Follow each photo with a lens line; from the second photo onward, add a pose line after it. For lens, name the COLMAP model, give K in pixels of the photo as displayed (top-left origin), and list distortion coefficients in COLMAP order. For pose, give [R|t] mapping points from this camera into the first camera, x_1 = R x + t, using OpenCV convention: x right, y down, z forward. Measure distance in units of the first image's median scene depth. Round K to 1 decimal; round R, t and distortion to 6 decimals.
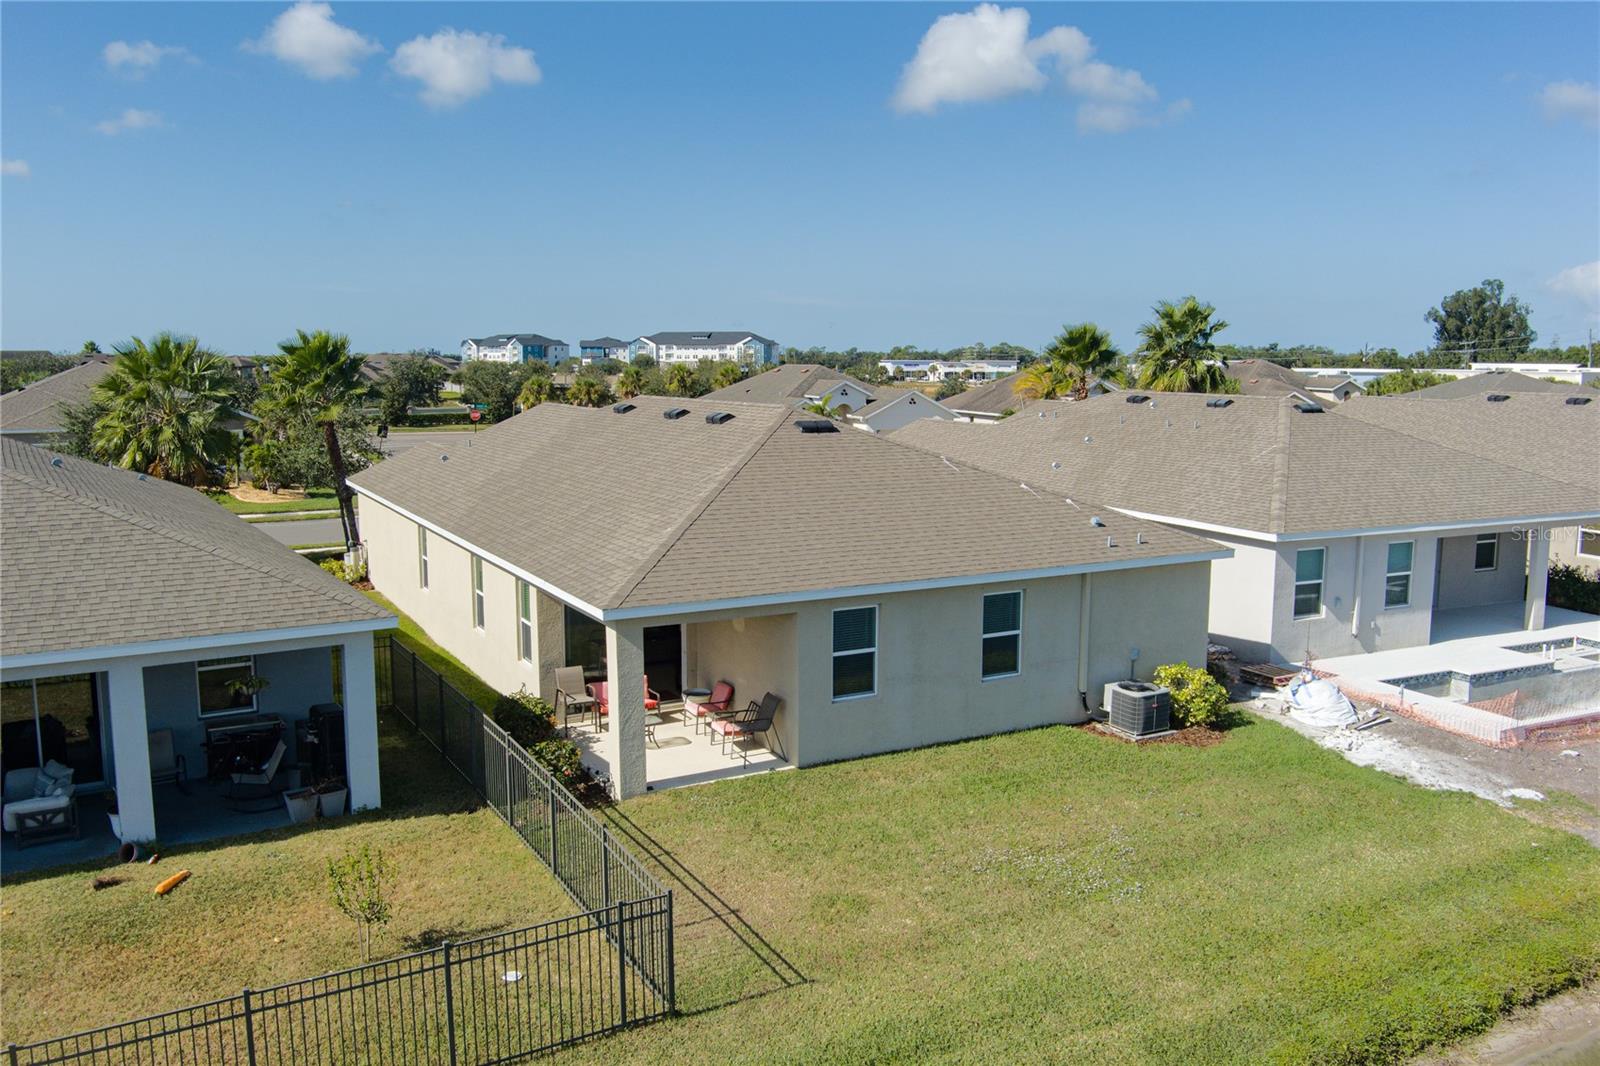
lens RADIAL K [[1292.8, 0, 804.2], [0, 1292.8, 530.5], [0, 0, 1]] dist [-0.076805, 0.025736]
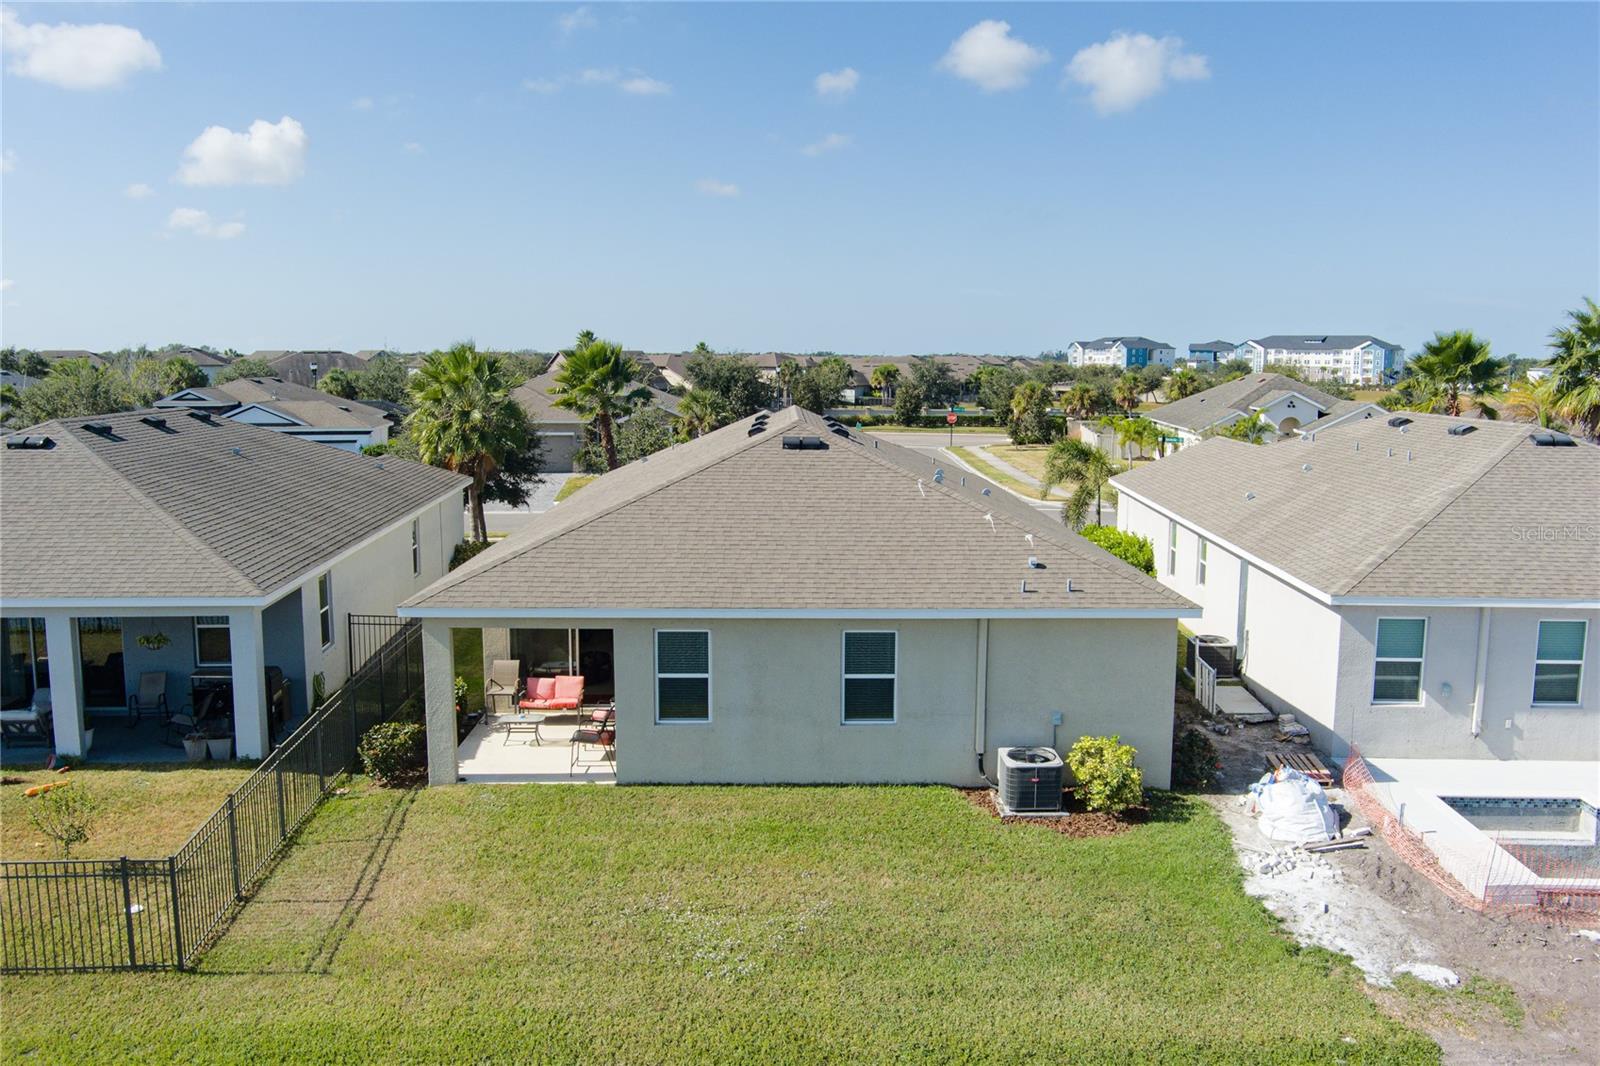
lens RADIAL K [[1292.8, 0, 802.4], [0, 1292.8, 529.7], [0, 0, 1]] dist [-0.076805, 0.025736]
pose [[0.886507, 0.063347, -0.458358, 0.521416], [-0.064429, 0.997834, 0.013294, -0.032374], [0.458208, 0.017747, 0.888668, 0.161017]]
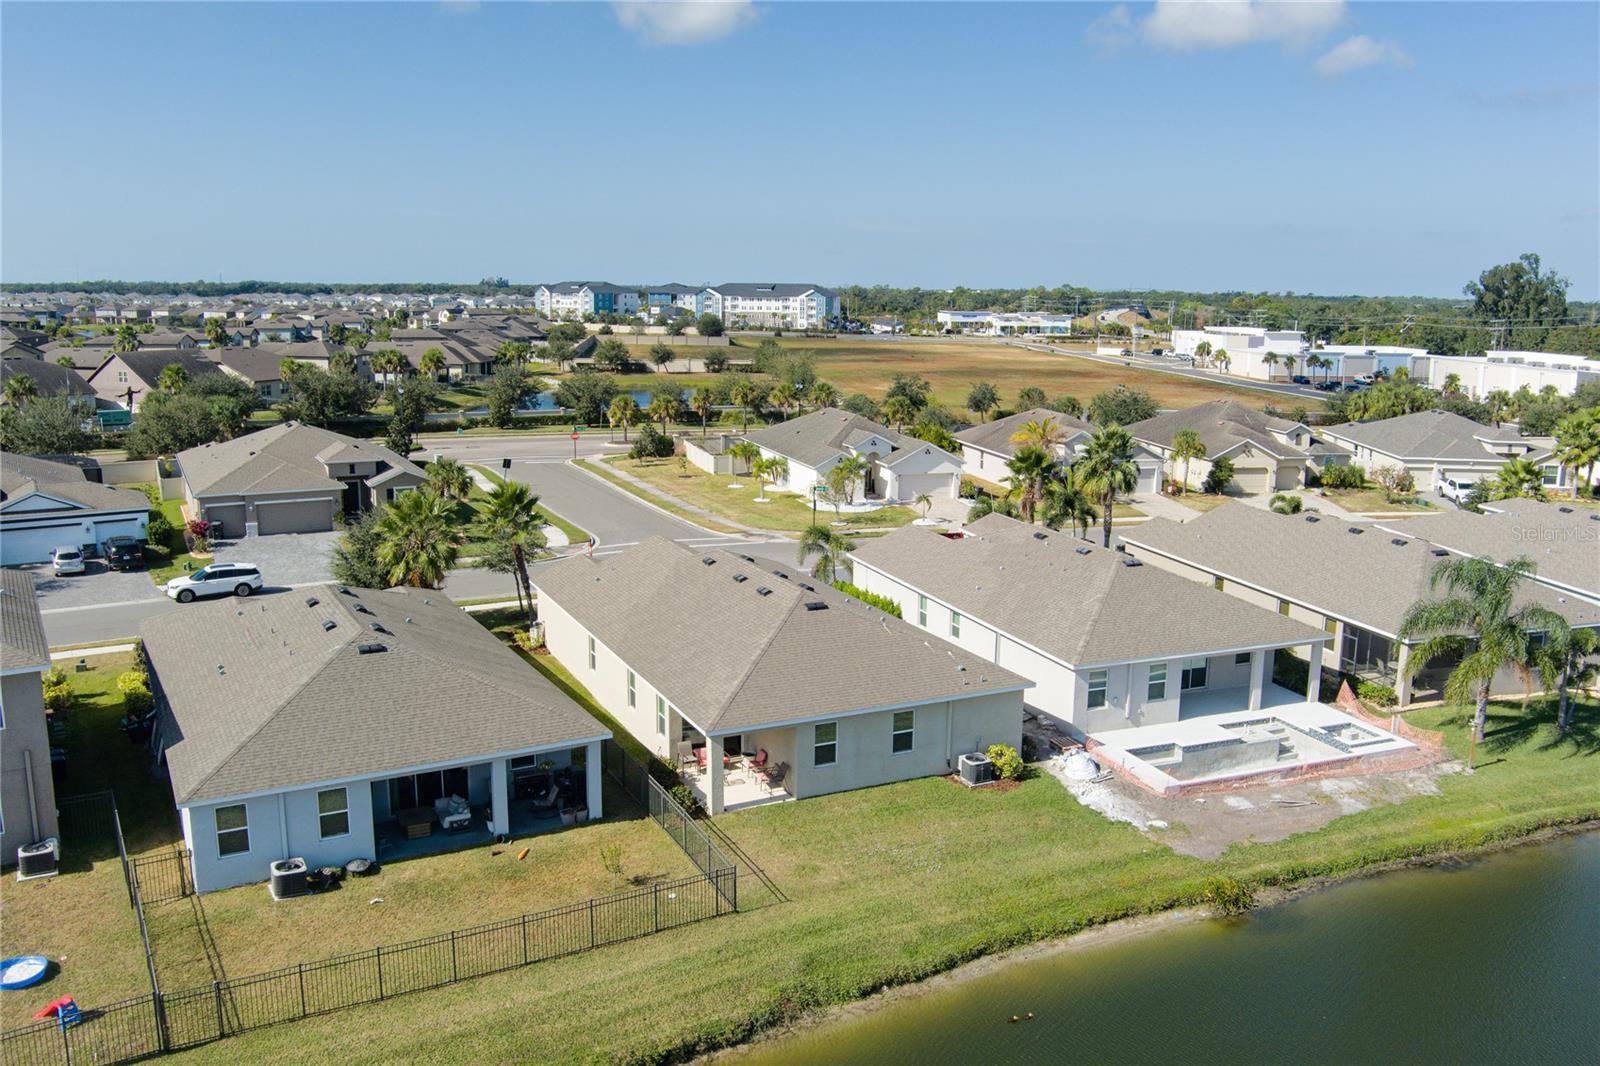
lens RADIAL K [[1292.8, 0, 805.2], [0, 1292.8, 533.8], [0, 0, 1]] dist [-0.076805, 0.025736]
pose [[0.998741, 0.018687, -0.046557, 0.089076], [-0.015915, 0.998118, 0.059229, -0.333532], [0.047576, -0.058414, 0.997158, -0.948261]]
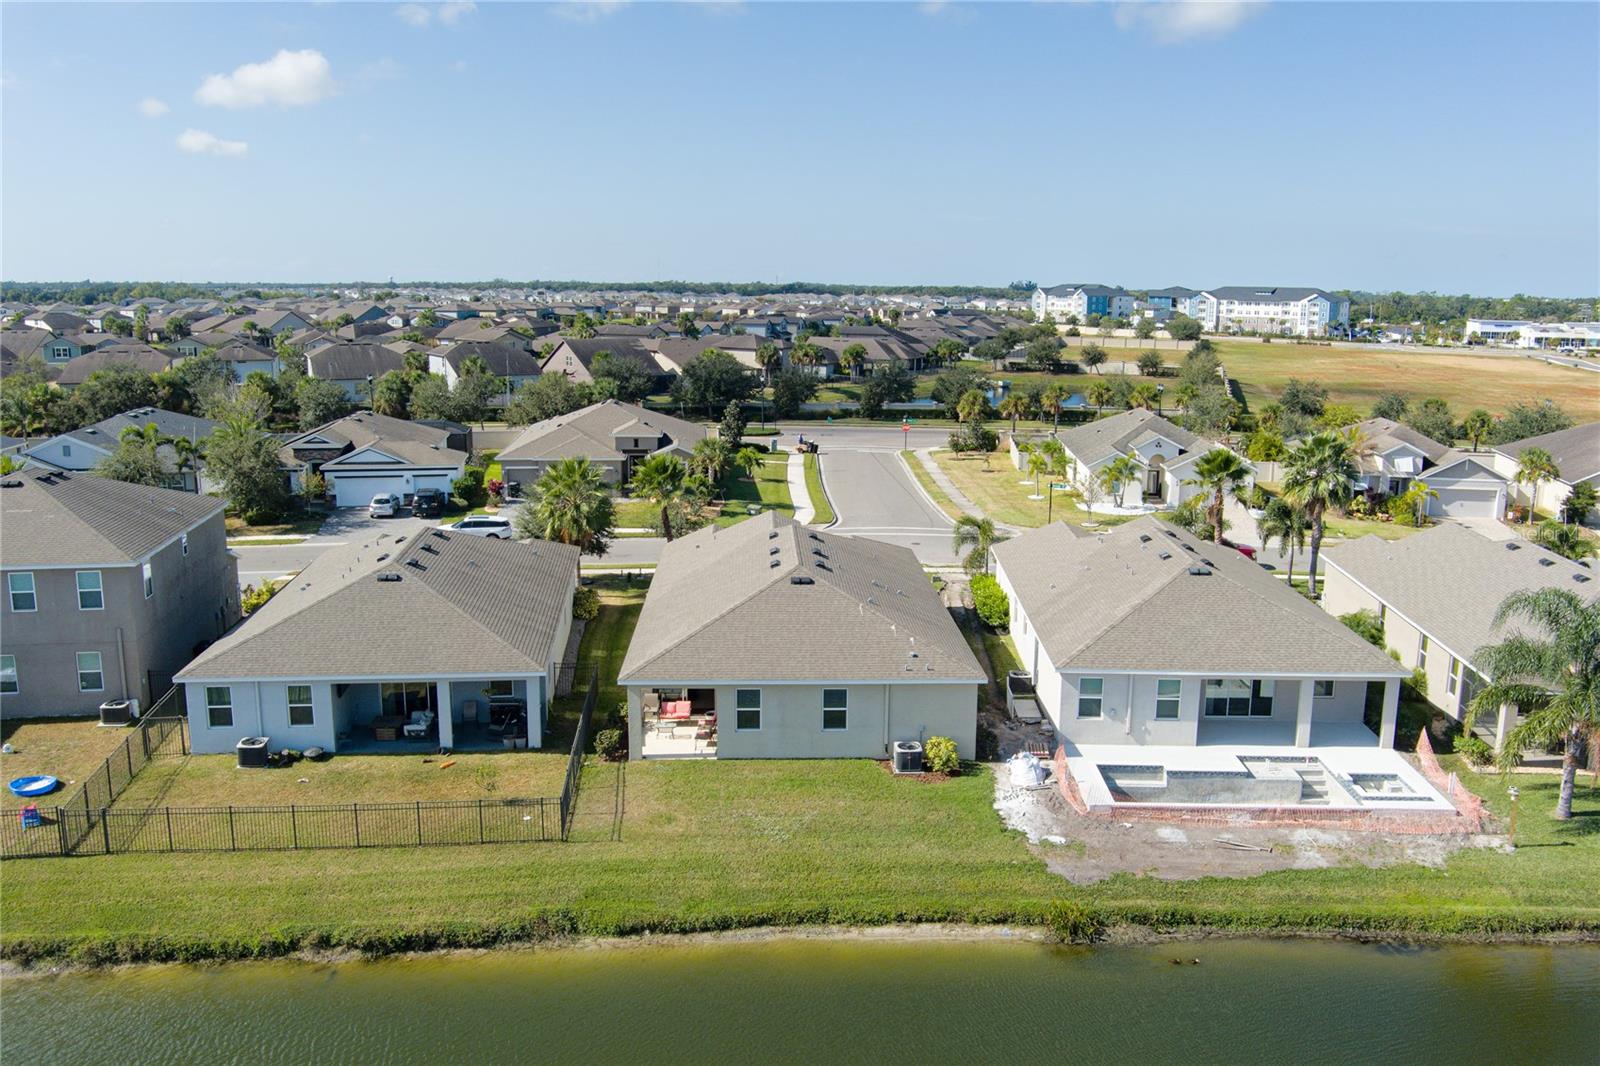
lens RADIAL K [[1292.8, 0, 802.1], [0, 1292.8, 530.7], [0, 0, 1]] dist [-0.076805, 0.025736]
pose [[0.896461, 0.088902, -0.434113, 0.936610], [-0.064738, 0.995432, 0.070168, -0.325153], [0.438368, -0.034799, 0.898121, -0.783598]]
